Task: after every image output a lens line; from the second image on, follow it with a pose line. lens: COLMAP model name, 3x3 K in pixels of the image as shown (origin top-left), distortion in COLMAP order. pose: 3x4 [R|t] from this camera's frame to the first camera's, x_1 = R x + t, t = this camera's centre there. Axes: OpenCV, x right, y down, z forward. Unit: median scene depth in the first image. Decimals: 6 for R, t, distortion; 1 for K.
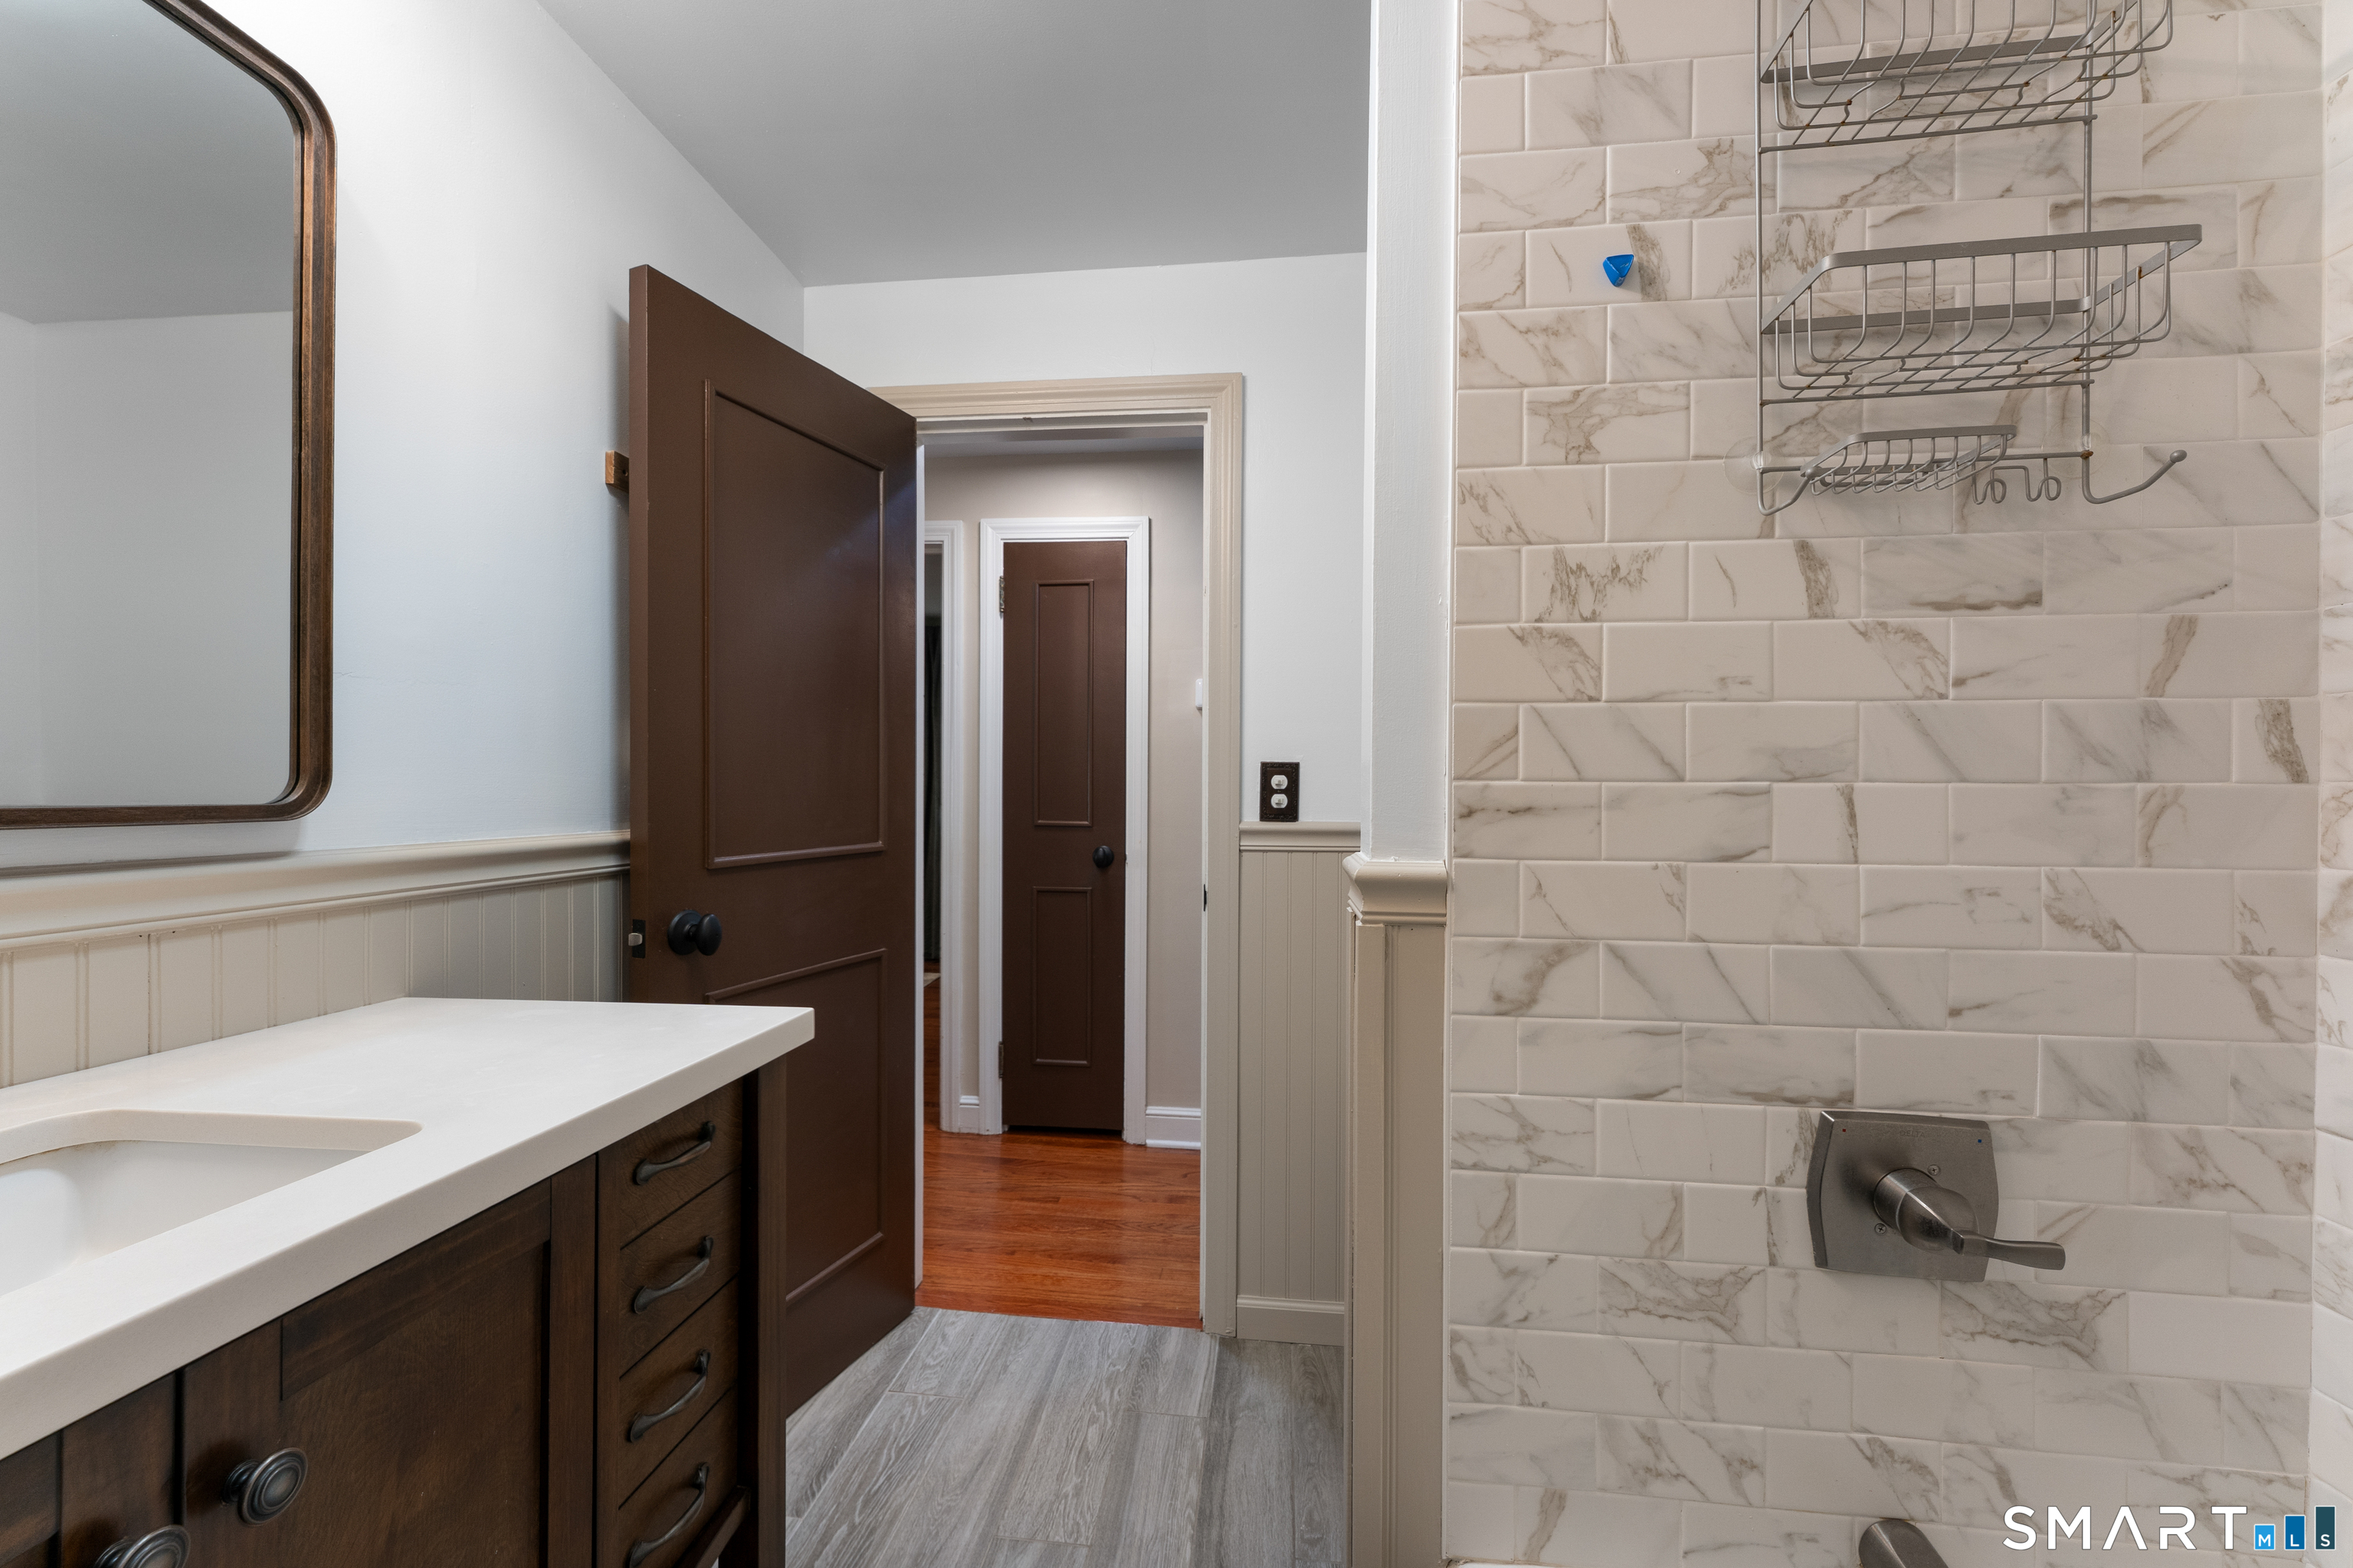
lens RADIAL K [[954.1, 0, 1159.8], [0, 954.1, 797.6], [0, 0, 1]] dist [0.000279, 0.000446]
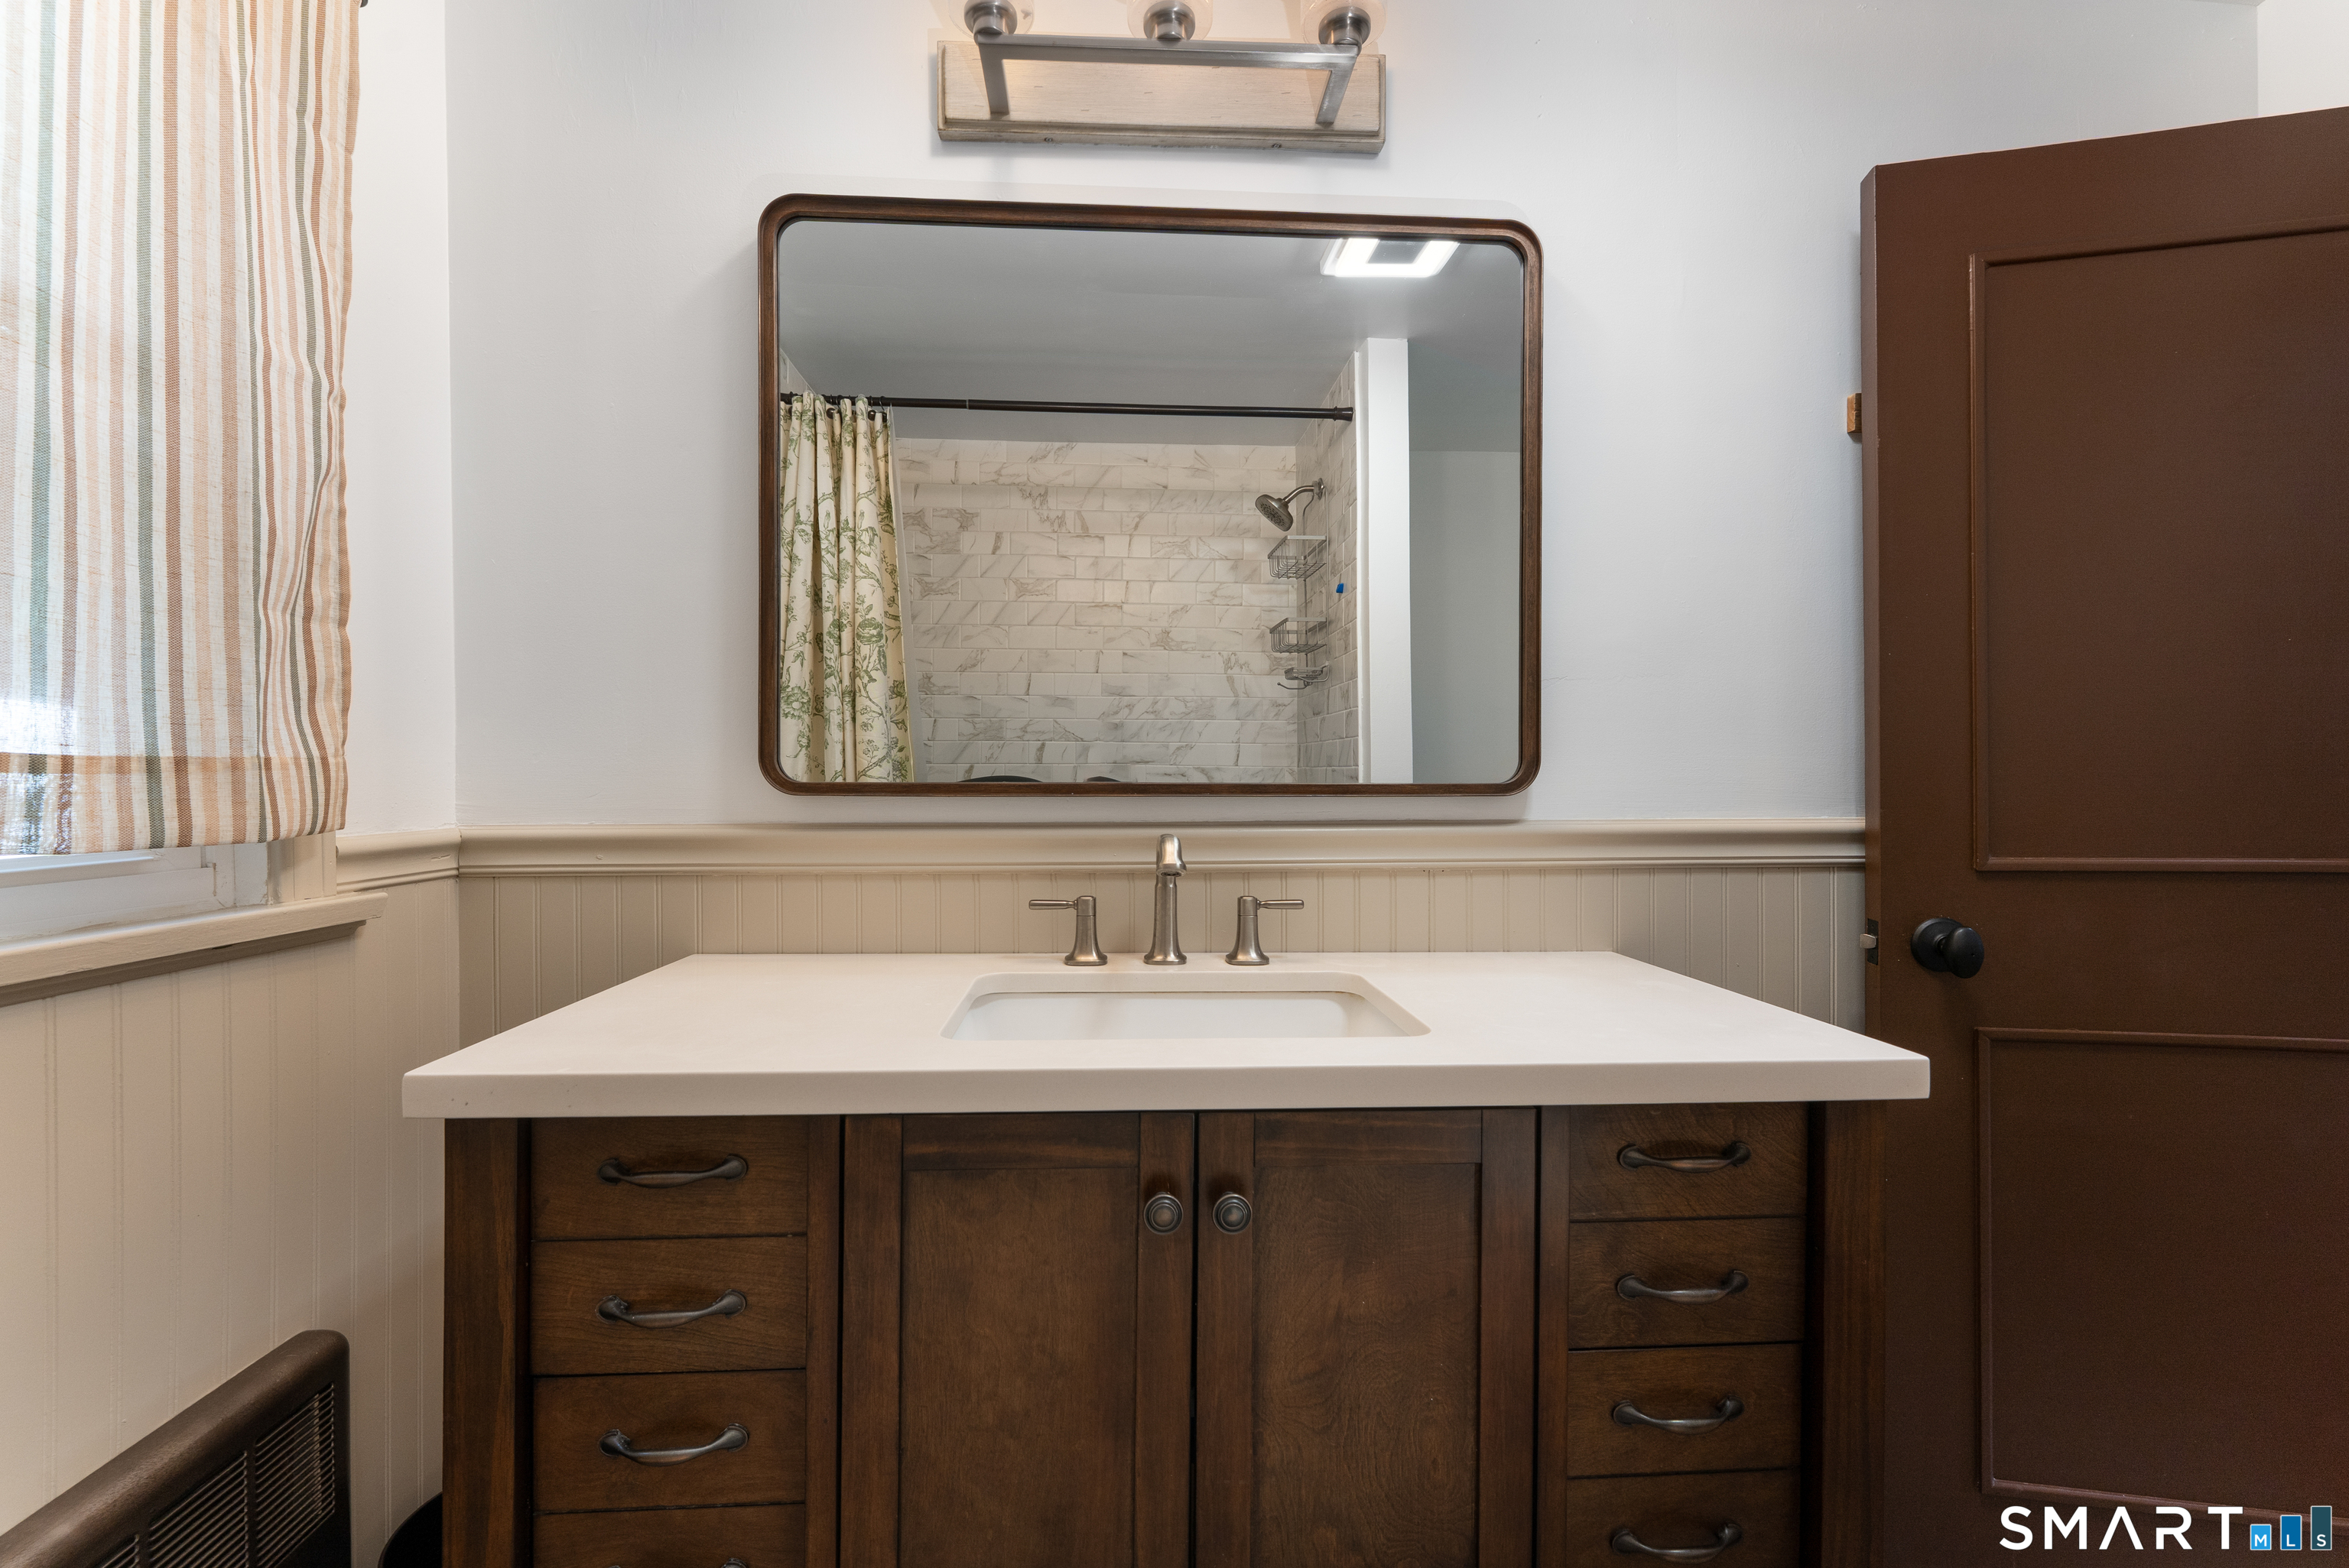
lens RADIAL K [[952.3, 0, 1157.7], [0, 952.3, 779.4], [0, 0, 1]] dist [0.000279, 0.000446]
pose [[0.178364, -0.005452, -0.983949, 0.275001], [-0.004816, 0.999968, -0.006414, 0.012533], [0.983953, 0.005883, 0.178332, 0.286720]]
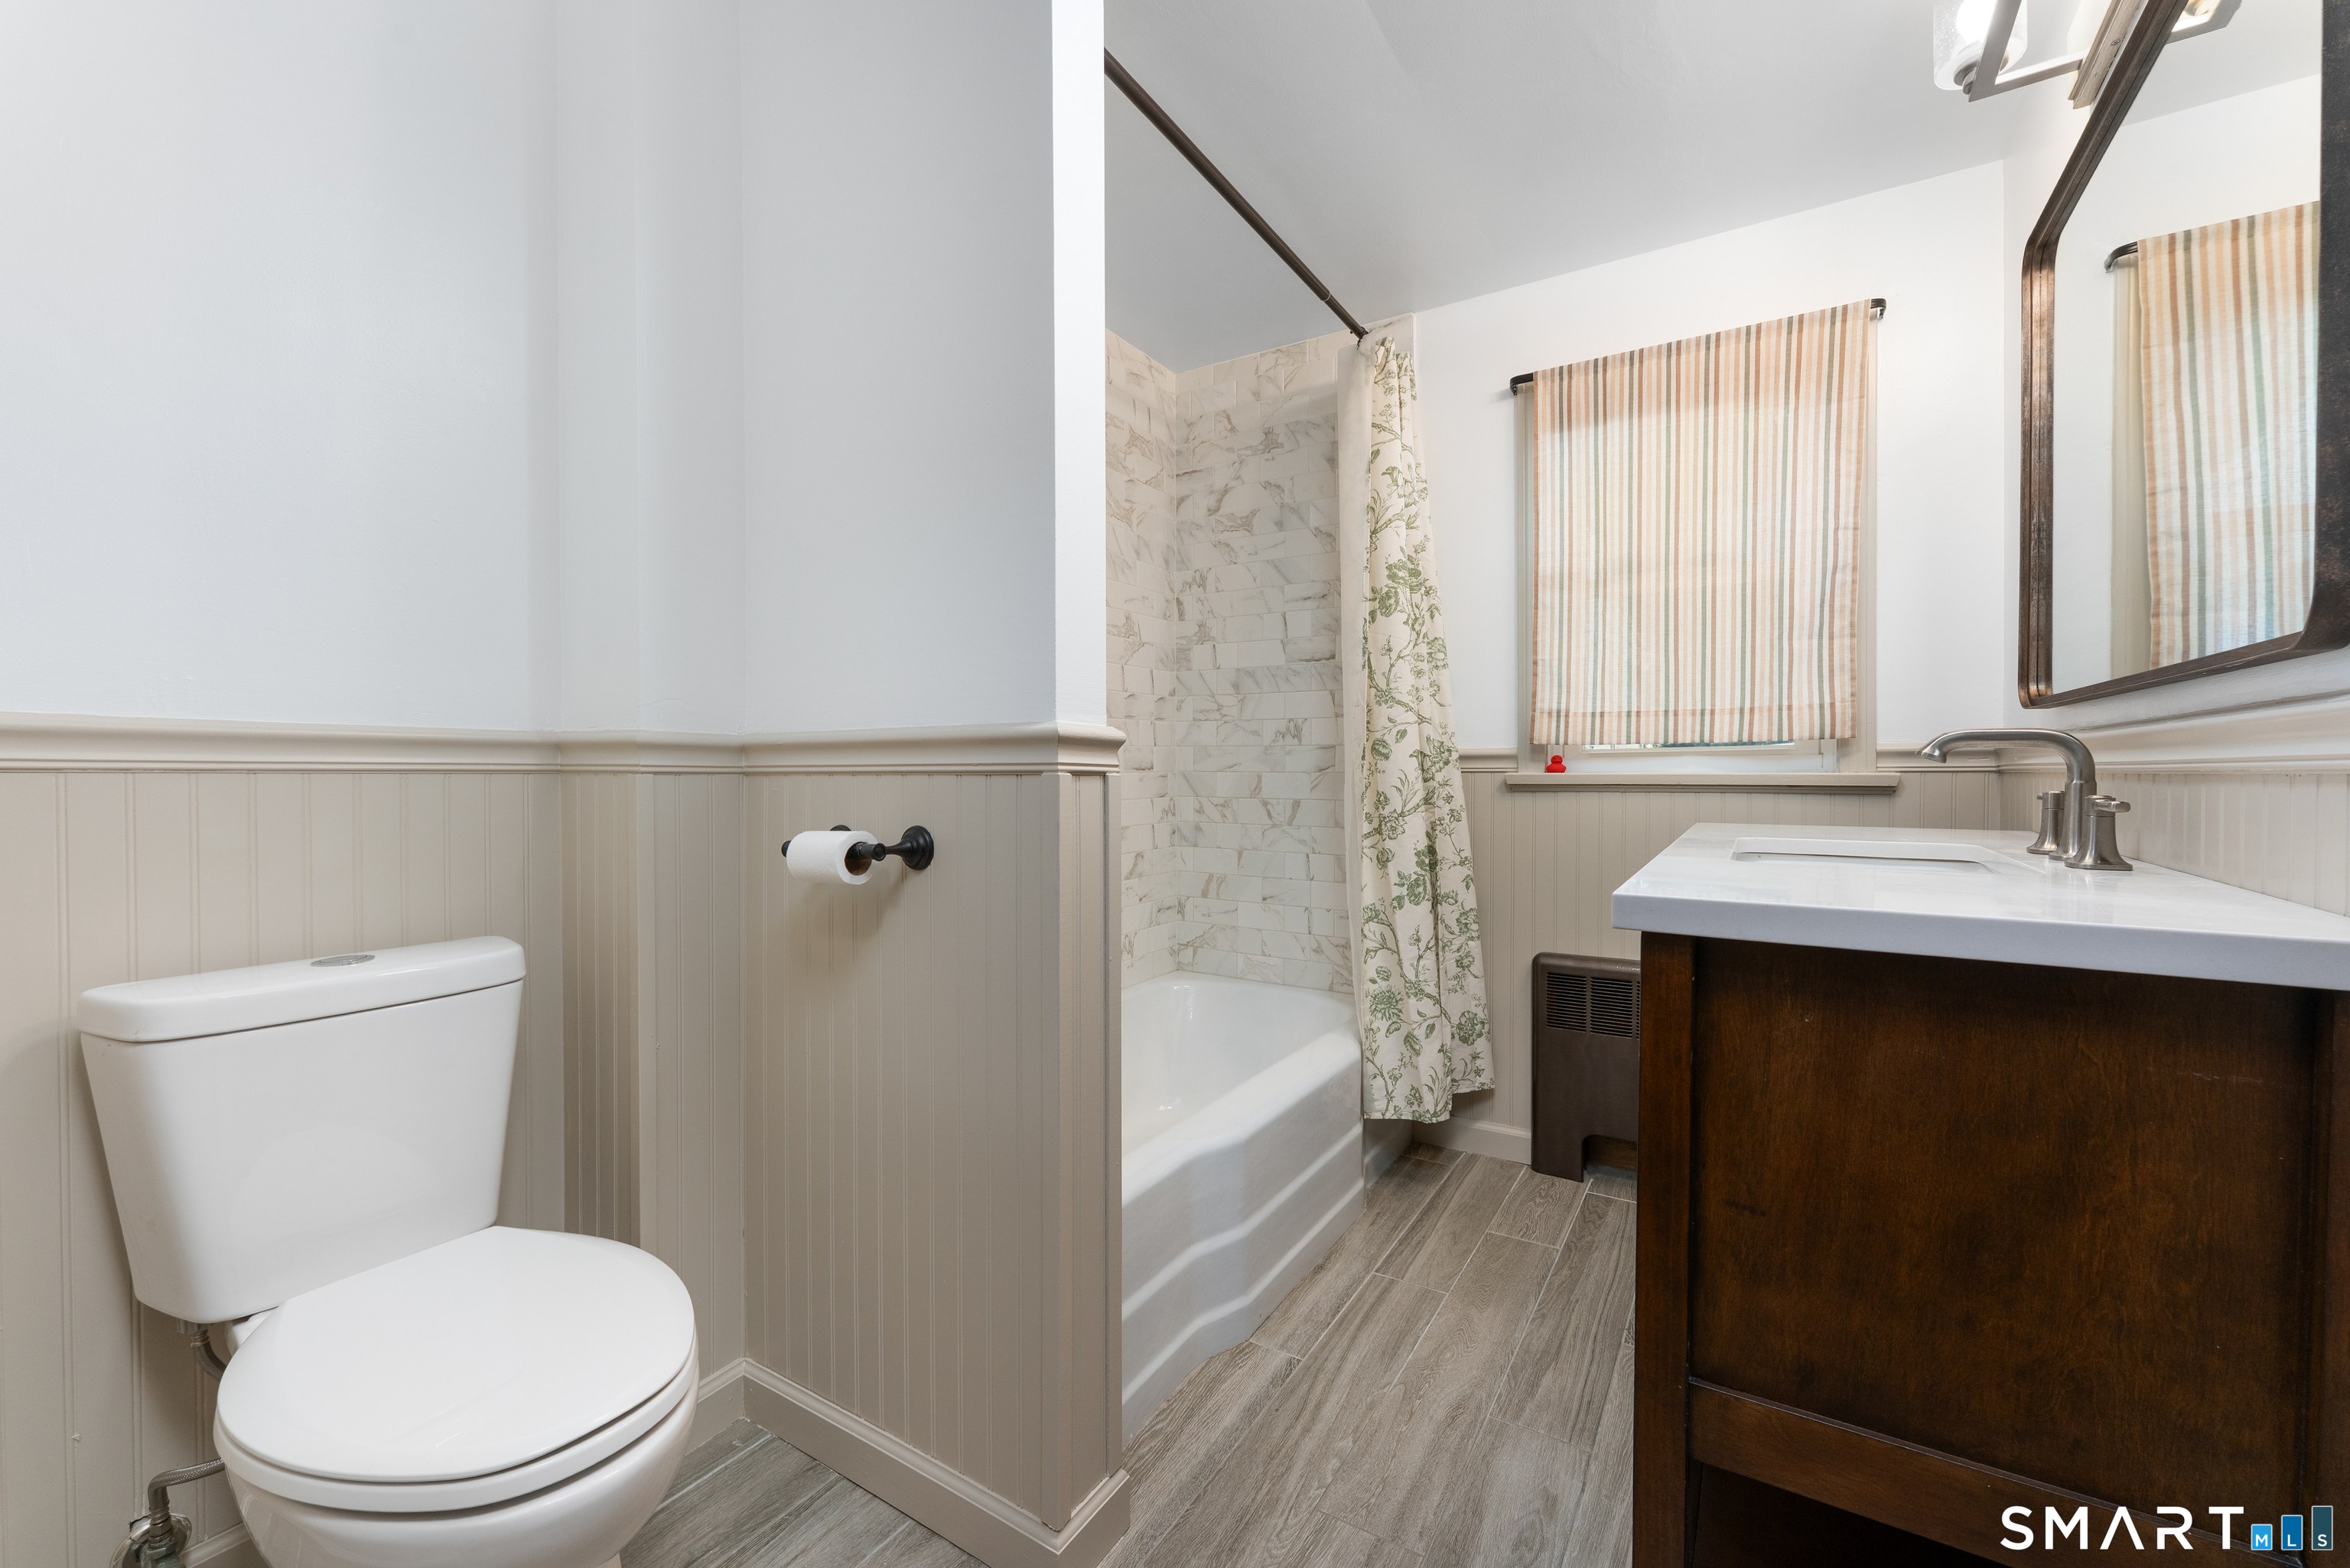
lens RADIAL K [[952.8, 0, 1170.7], [0, 952.8, 770.9], [0, 0, 1]] dist [0.000279, 0.000446]
pose [[-0.905326, -0.003122, 0.424706, -0.397198], [0.001585, 0.999941, 0.010730, 0.107489], [-0.424715, 0.010387, -0.905268, 2.047710]]
